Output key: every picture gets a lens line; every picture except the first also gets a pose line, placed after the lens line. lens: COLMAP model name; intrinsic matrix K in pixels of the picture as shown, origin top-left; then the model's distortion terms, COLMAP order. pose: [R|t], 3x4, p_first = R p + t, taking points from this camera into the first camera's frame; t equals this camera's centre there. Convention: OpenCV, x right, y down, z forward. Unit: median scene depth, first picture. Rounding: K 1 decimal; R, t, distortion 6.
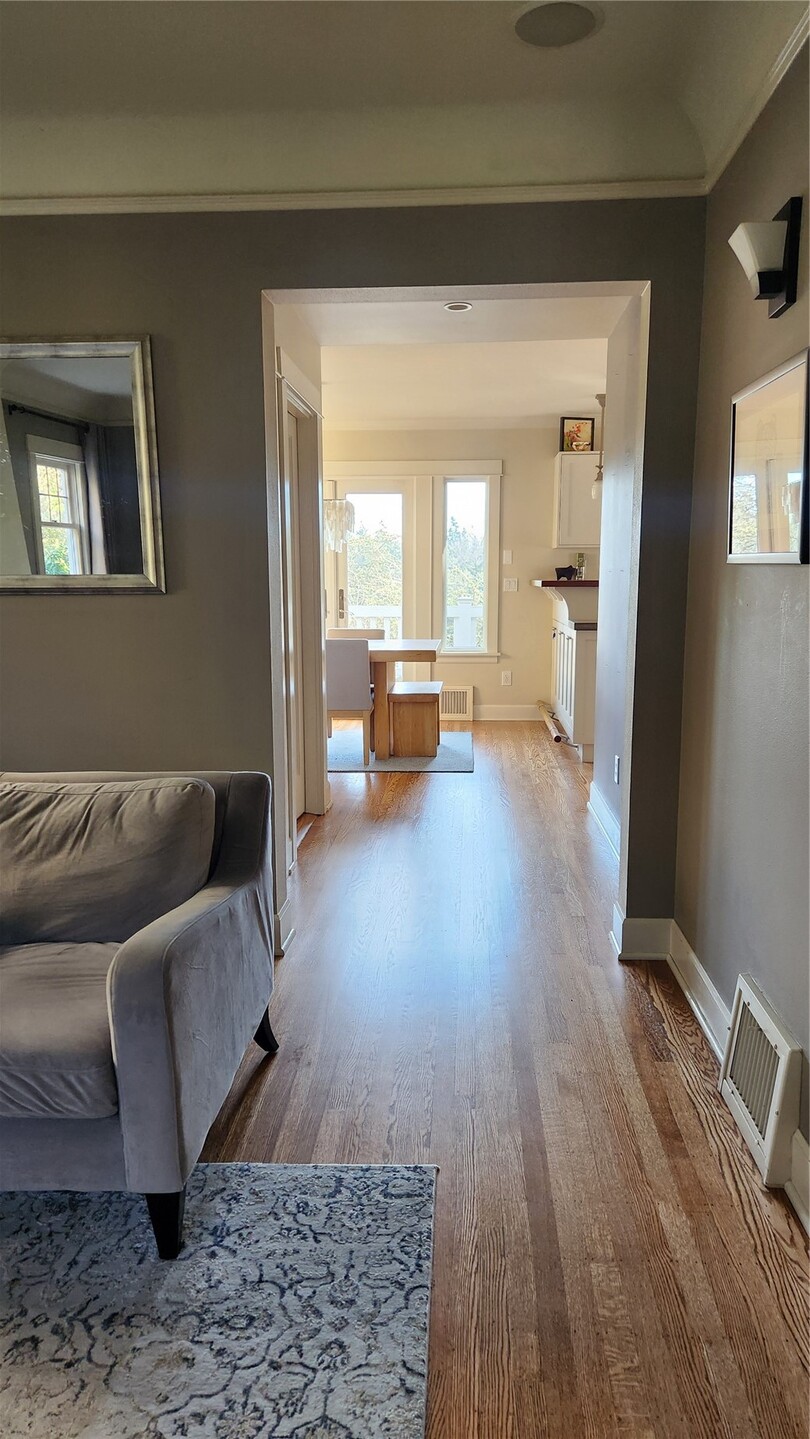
lens RADIAL K [[933.4, 0, 405.0], [0, 933.4, 719.5], [0, 0, 1]] dist [0.077121, -0.077997]
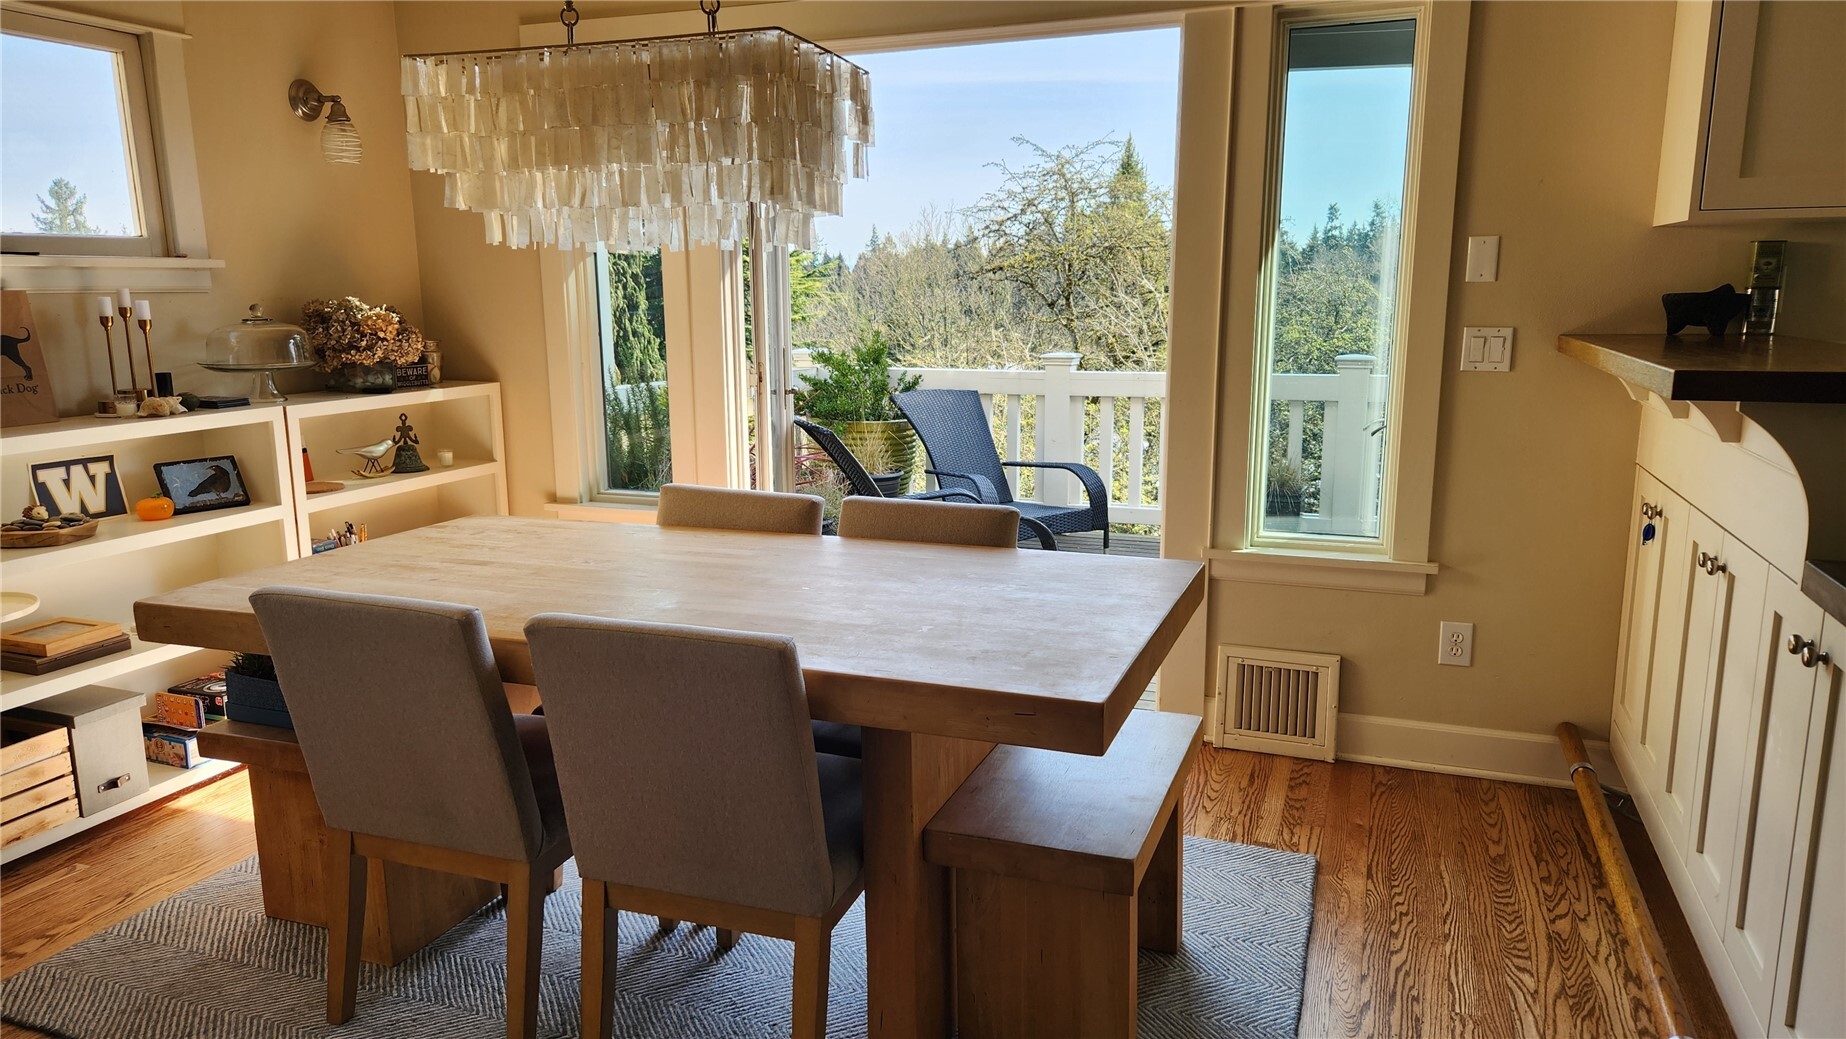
lens RADIAL K [[1197.4, 0, 908.4], [0, 1197.4, 512.9], [0, 0, 1]] dist [0.077121, -0.077997]
pose [[0.952206, 0.049349, -0.301444, 0.057136], [-0.040517, 0.998548, 0.035487, -0.101192], [0.302758, -0.021577, 0.952823, 0.587405]]
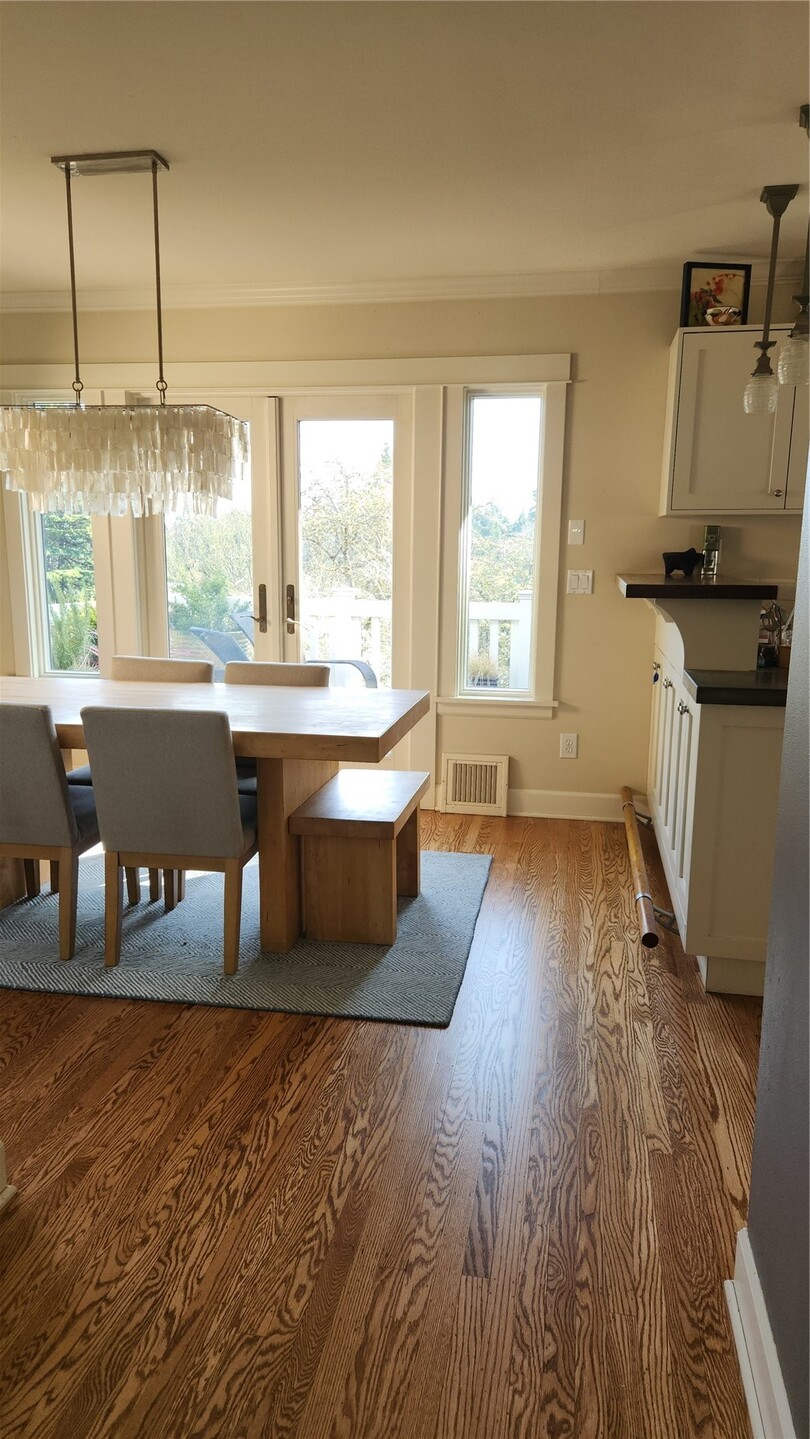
lens RADIAL K [[933.4, 0, 405.0], [0, 933.4, 719.5], [0, 0, 1]] dist [0.077121, -0.077997]
pose [[0.993312, 0.031864, -0.110980, 0.076878], [-0.029031, 0.999213, 0.027047, -0.077013], [0.111755, -0.023644, 0.993454, 0.447216]]
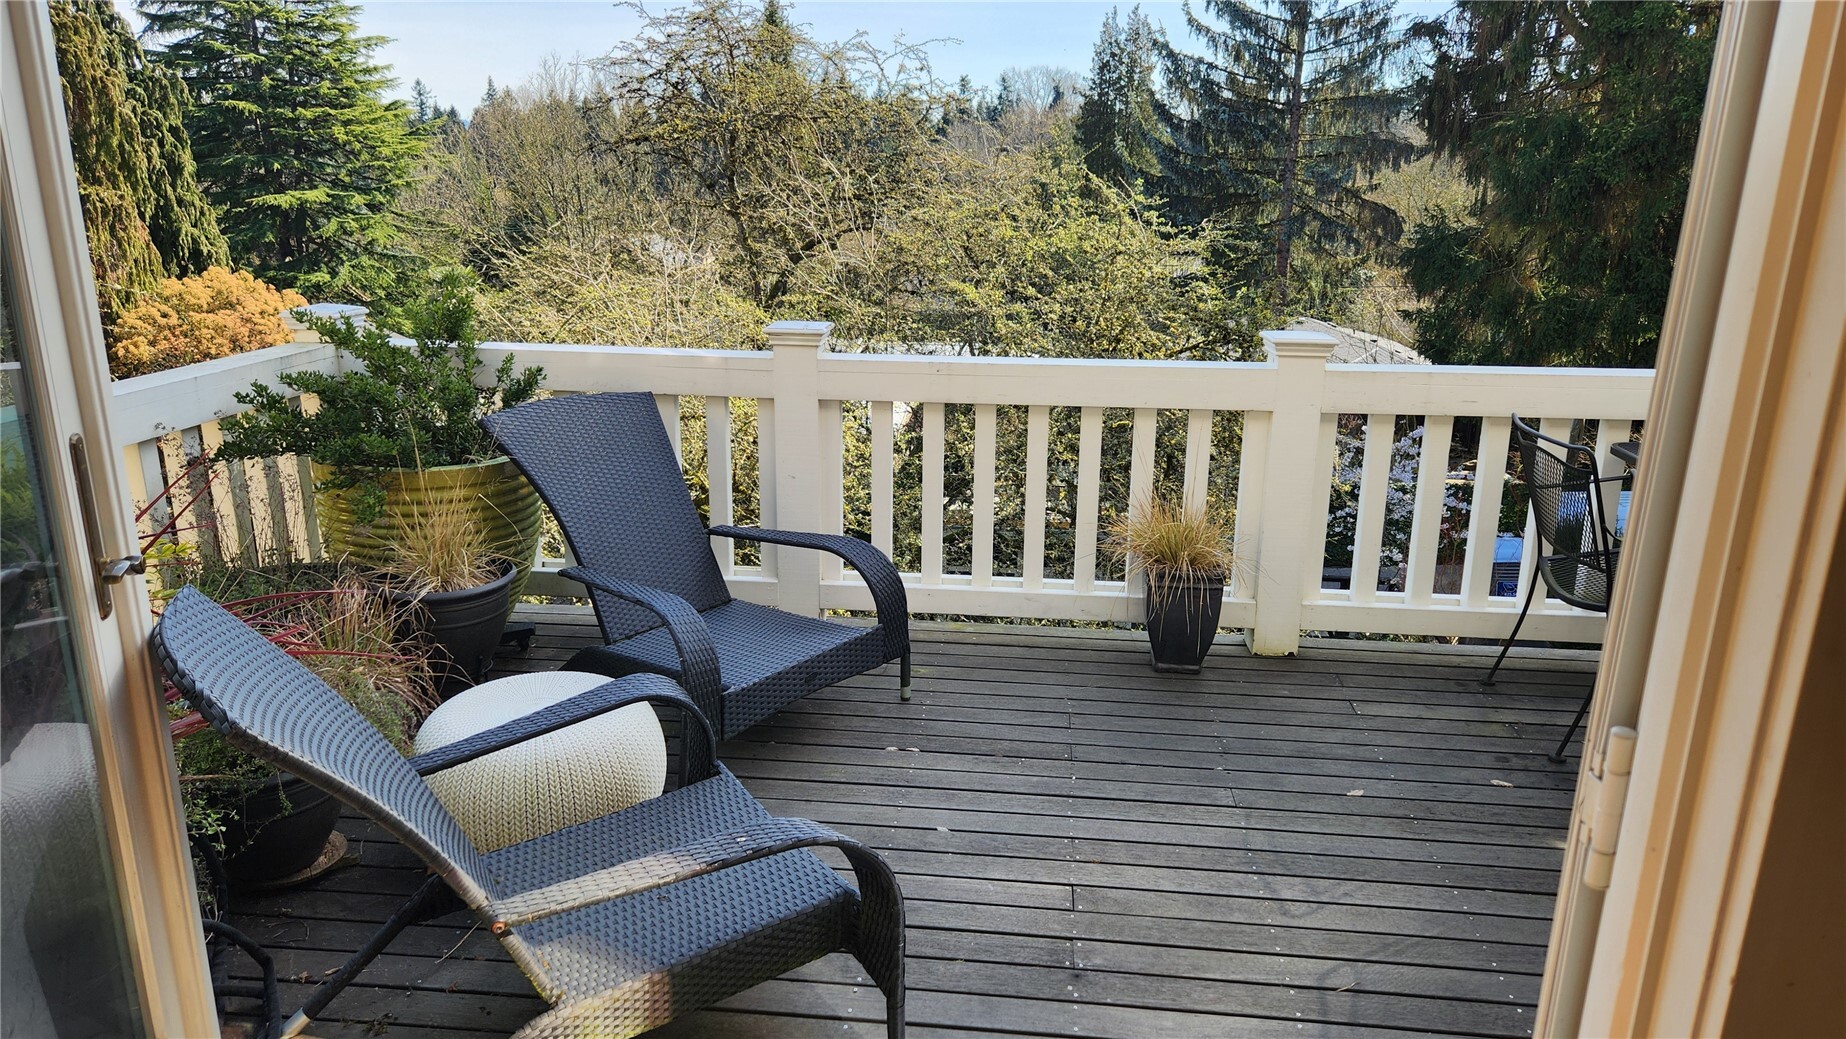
lens RADIAL K [[1197.4, 0, 908.4], [0, 1197.4, 512.9], [0, 0, 1]] dist [0.077121, -0.077997]
pose [[0.999677, 0.016926, -0.018961, -0.047611], [-0.014289, 0.991220, 0.131449, -0.177659], [0.021019, -0.131135, 0.991142, 0.949162]]
